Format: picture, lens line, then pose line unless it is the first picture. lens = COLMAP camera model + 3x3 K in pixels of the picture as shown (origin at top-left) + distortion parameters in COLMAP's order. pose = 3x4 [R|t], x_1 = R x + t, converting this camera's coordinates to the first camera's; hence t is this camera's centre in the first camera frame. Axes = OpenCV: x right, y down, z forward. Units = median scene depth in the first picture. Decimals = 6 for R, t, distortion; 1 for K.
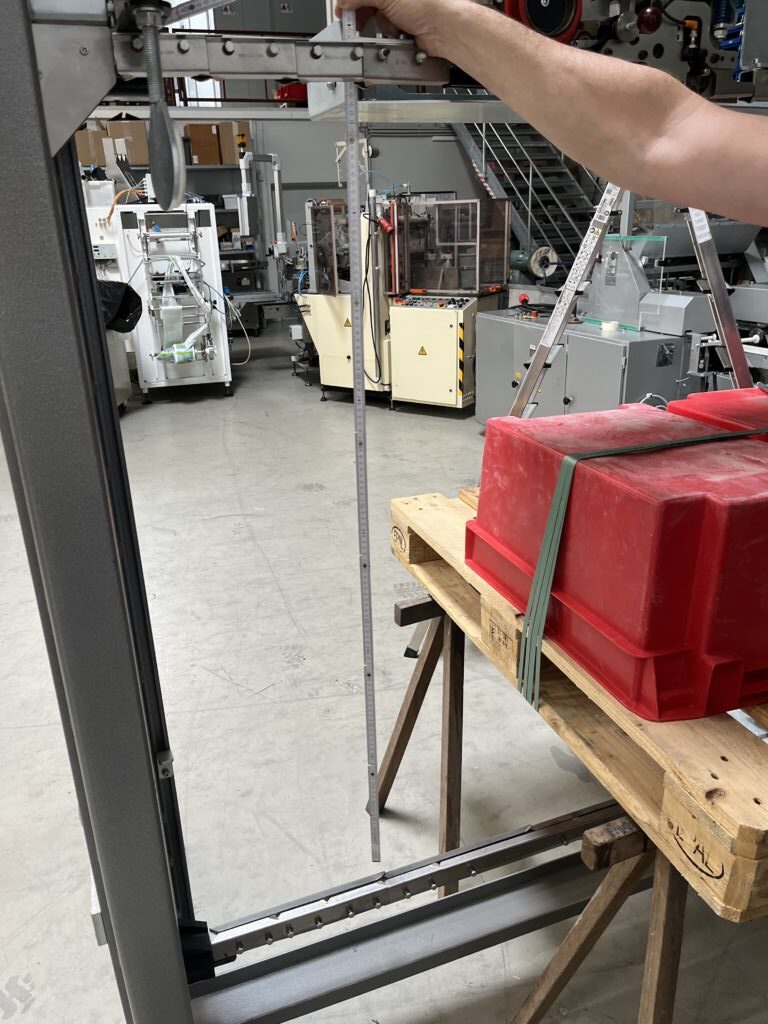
lens RADIAL K [[778.5, 0, 377.9], [0, 778.5, 508.4], [0, 0, 1]] dist [0.056887, -0.085640]
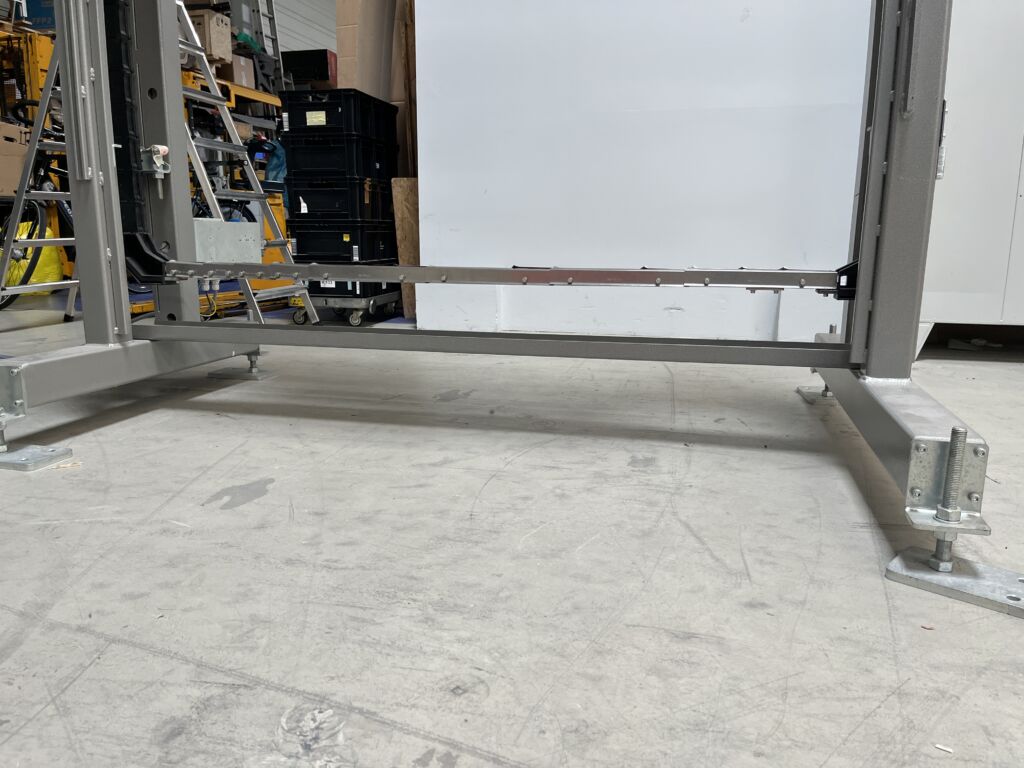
lens RADIAL K [[778.5, 0, 513.1], [0, 778.5, 387.4], [0, 0, 1]] dist [0.056887, -0.085640]
pose [[-0.824145, -0.090069, 0.559171, -0.286443], [0.224121, 0.854827, 0.468018, -0.002702], [-0.520148, 0.511037, -0.684315, 1.271342]]
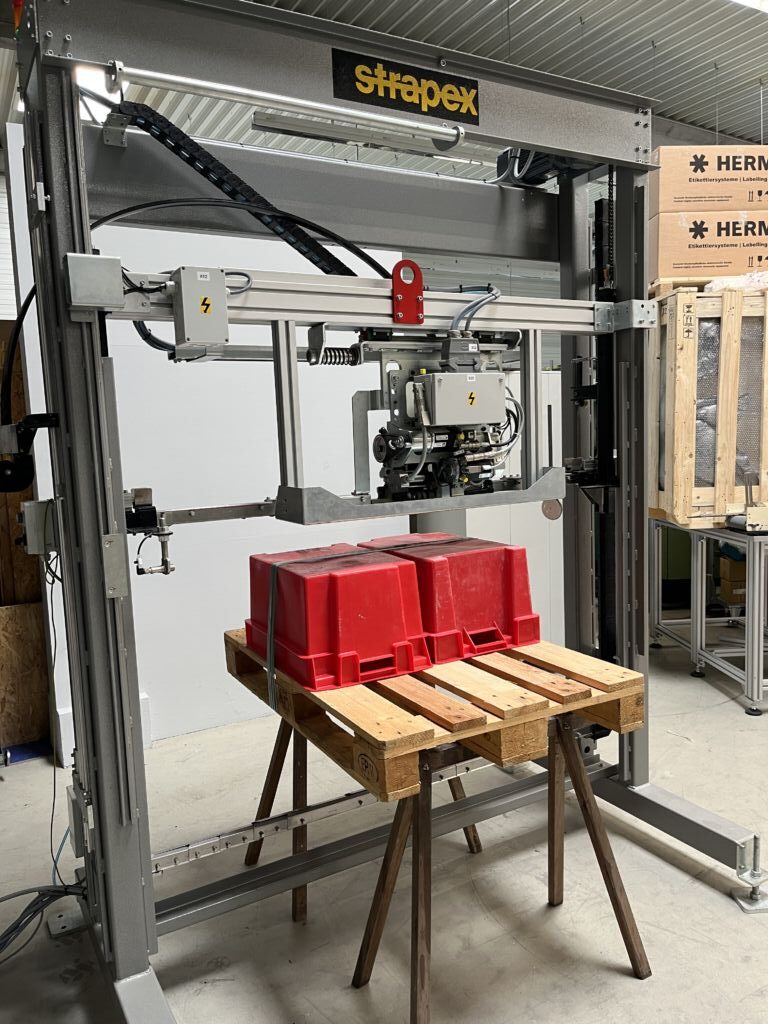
lens RADIAL K [[778.5, 0, 389.3], [0, 778.5, 505.7], [0, 0, 1]] dist [0.056887, -0.085640]
pose [[-0.984379, 0.080785, -0.156433, 0.370938], [0.001334, 0.891910, 0.452211, -0.574944], [0.176056, 0.444938, -0.878086, 1.465183]]
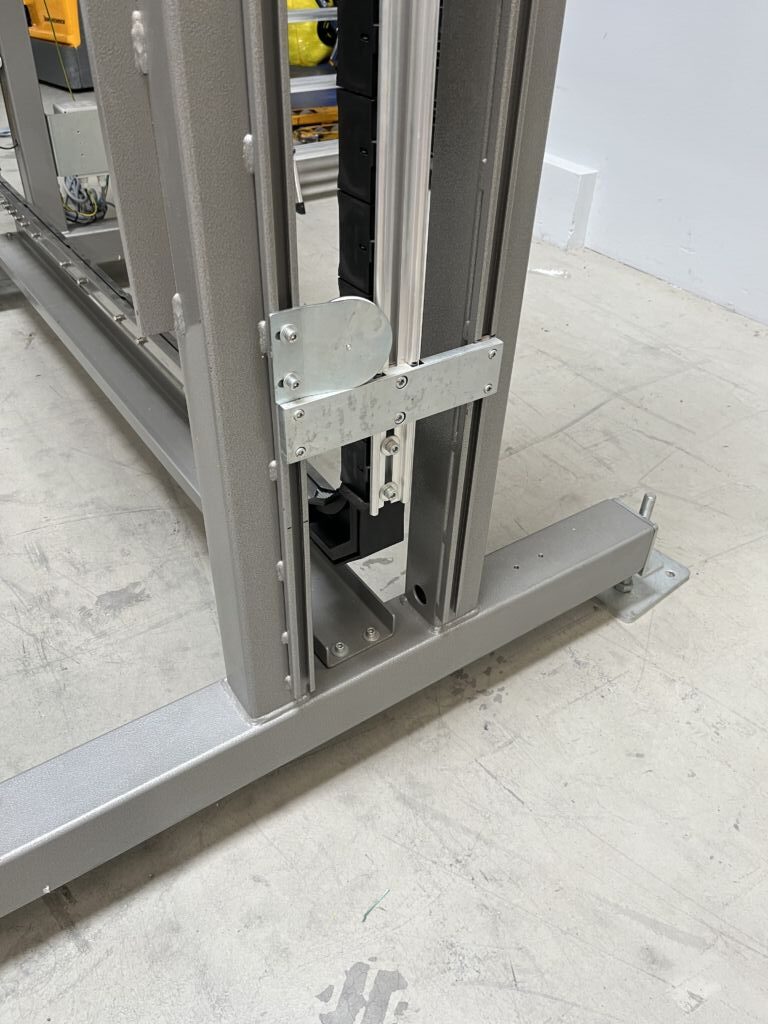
lens RADIAL K [[778.5, 0, 382.7], [0, 778.5, 511.1], [0, 0, 1]] dist [0.056887, -0.085640]
pose [[-0.239947, -0.588129, 0.772354, -0.460152], [0.331563, 0.698106, 0.634598, 0.057423], [-0.912410, 0.408354, 0.027493, 0.530059]]
